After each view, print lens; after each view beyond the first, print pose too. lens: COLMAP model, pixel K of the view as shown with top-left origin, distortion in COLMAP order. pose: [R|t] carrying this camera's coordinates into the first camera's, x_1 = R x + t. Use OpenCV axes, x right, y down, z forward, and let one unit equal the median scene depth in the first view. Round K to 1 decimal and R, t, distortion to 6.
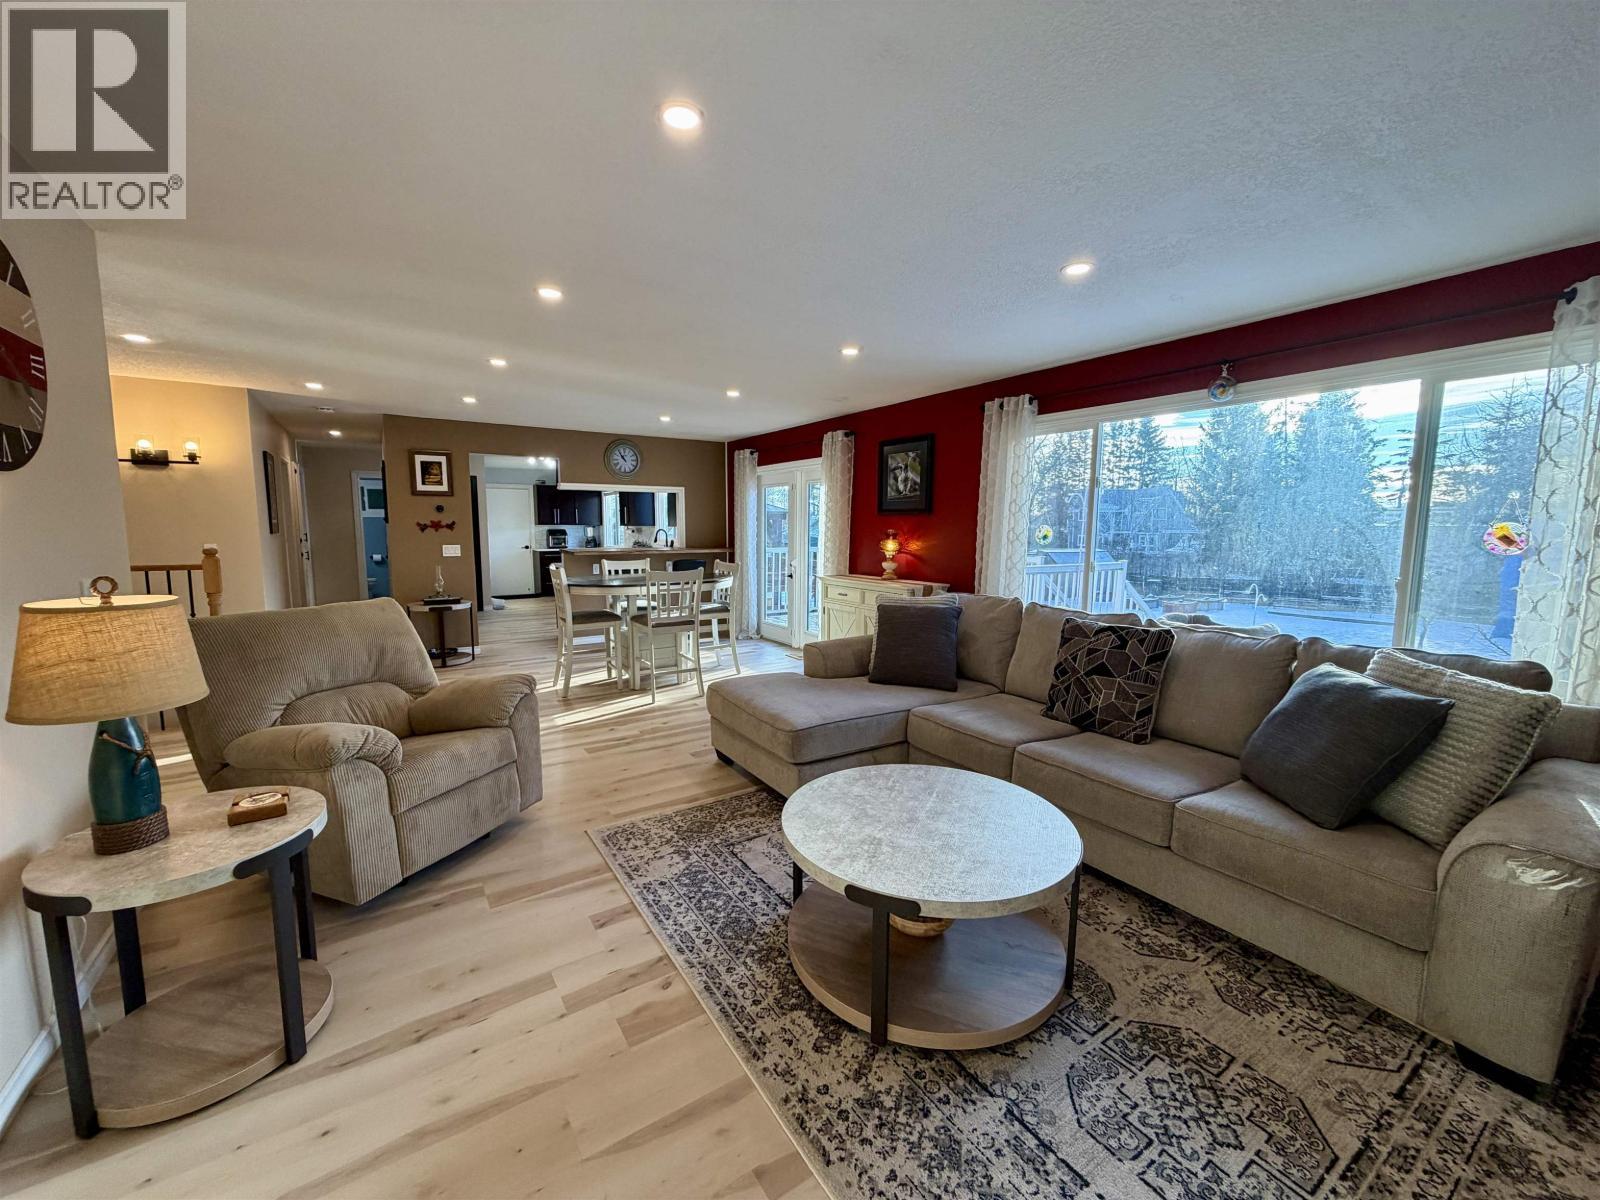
lens RADIAL K [[636.6, 0, 796.1], [0, 636.6, 597.5], [0, 0, 1]] dist [-0.003120, -0.000113]
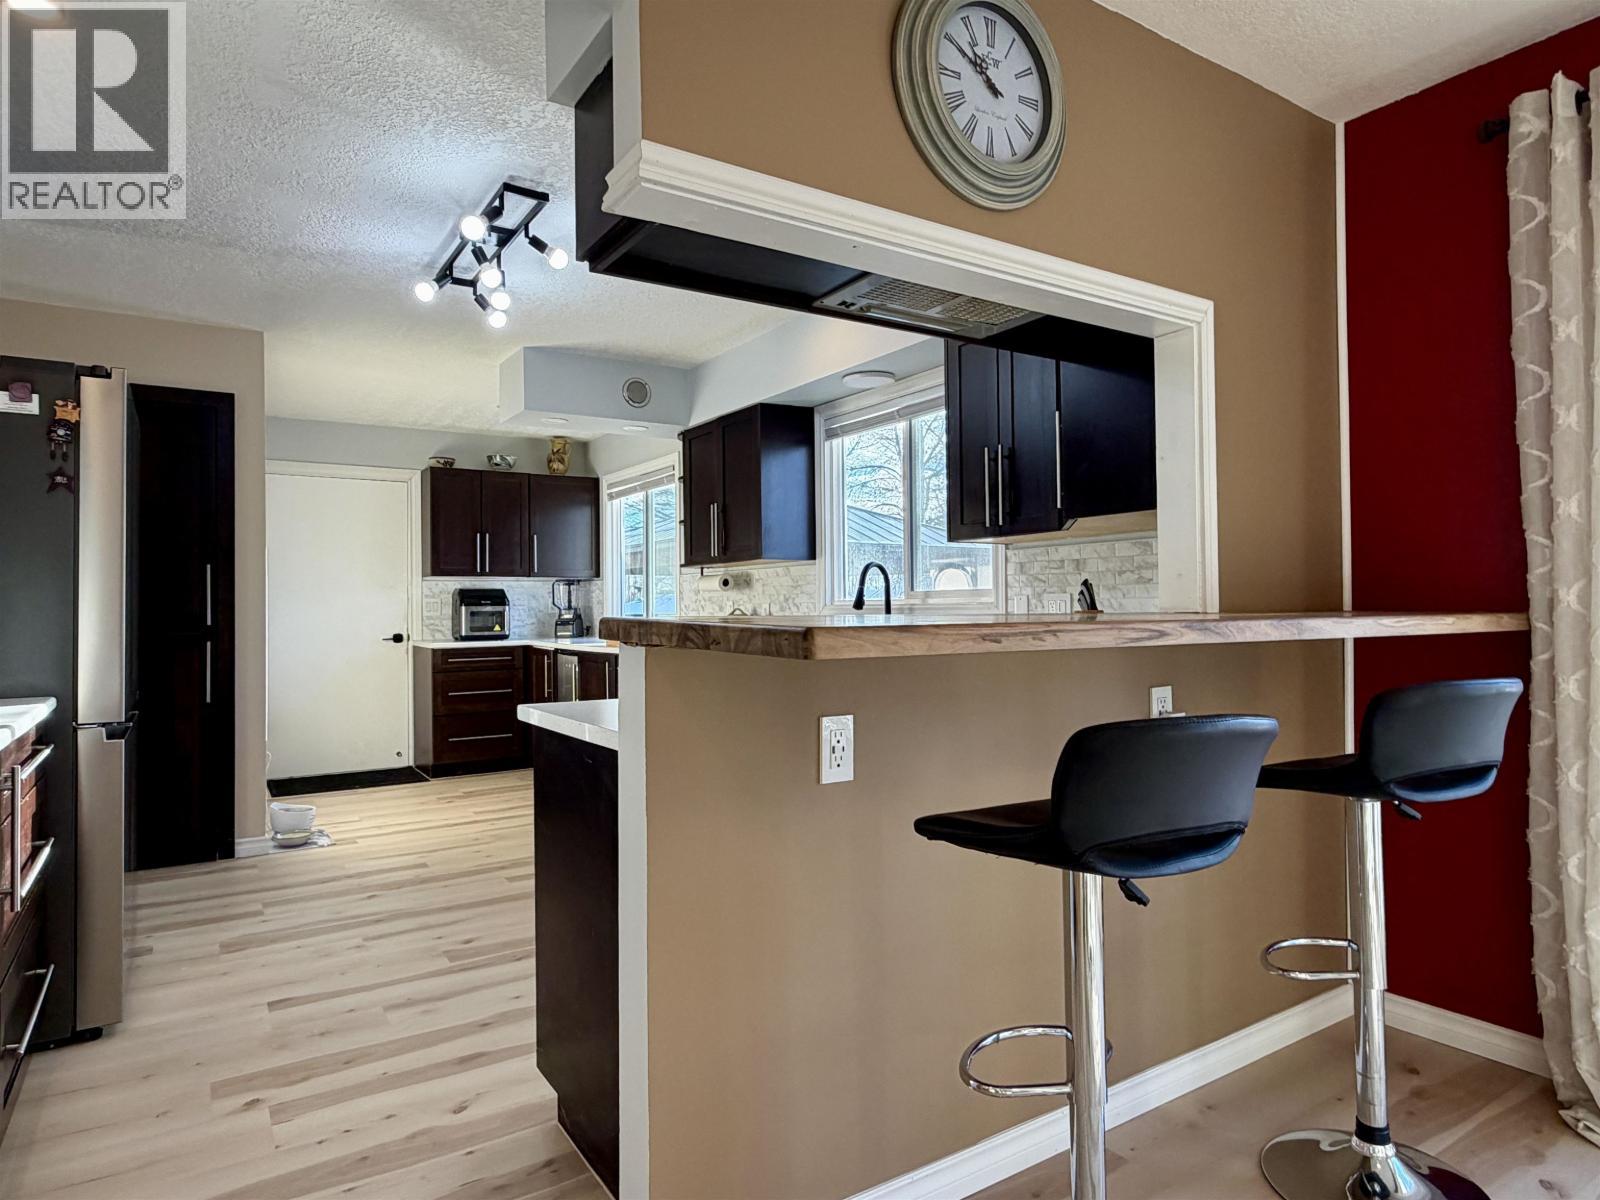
lens RADIAL K [[951.0, 0, 806.4], [0, 951.0, 598.4], [0, 0, 1]] dist [-0.008920, 0.004946]
pose [[0.999918, -0.012138, 0.004005, -0.402300], [0.012544, 0.992072, -0.125040, -0.064140], [-0.002456, 0.125080, 0.992144, 0.962339]]
